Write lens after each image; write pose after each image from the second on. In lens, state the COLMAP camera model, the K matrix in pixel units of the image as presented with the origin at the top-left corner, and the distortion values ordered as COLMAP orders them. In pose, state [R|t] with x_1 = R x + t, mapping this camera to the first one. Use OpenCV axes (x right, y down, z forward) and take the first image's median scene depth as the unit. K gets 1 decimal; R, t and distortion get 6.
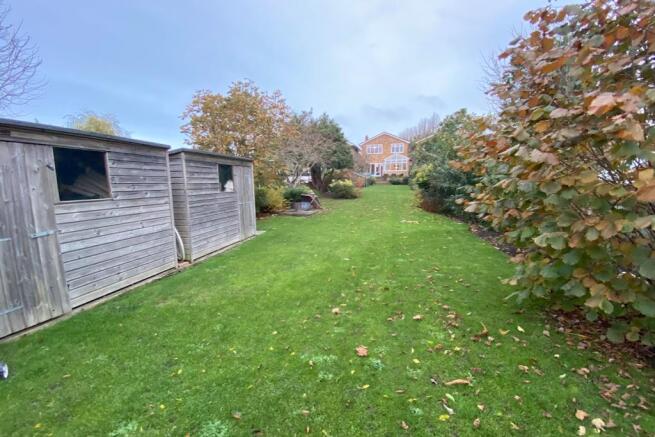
lens RADIAL K [[259.6, 0, 325.1], [0, 259.6, 223.2], [0, 0, 1]] dist [-0.014280, -0.007125]
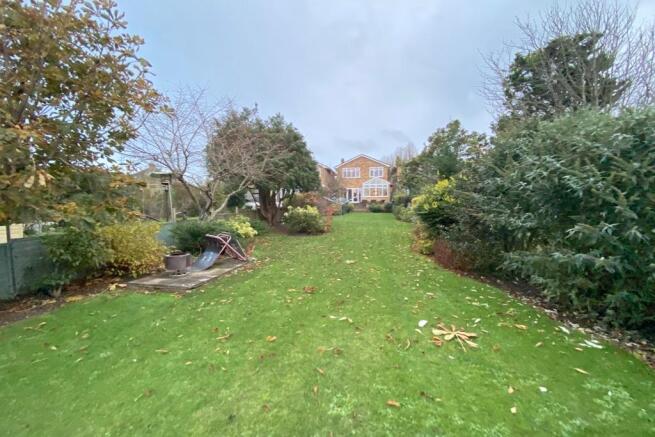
lens RADIAL K [[259.6, 0, 327.1], [0, 259.6, 213.1], [0, 0, 1]] dist [-0.014280, -0.007125]
pose [[0.996467, 0.003921, 0.083893, 0.045289], [0.007771, 0.990320, -0.138587, -0.033786], [-0.083625, 0.138750, 0.986791, 0.199433]]
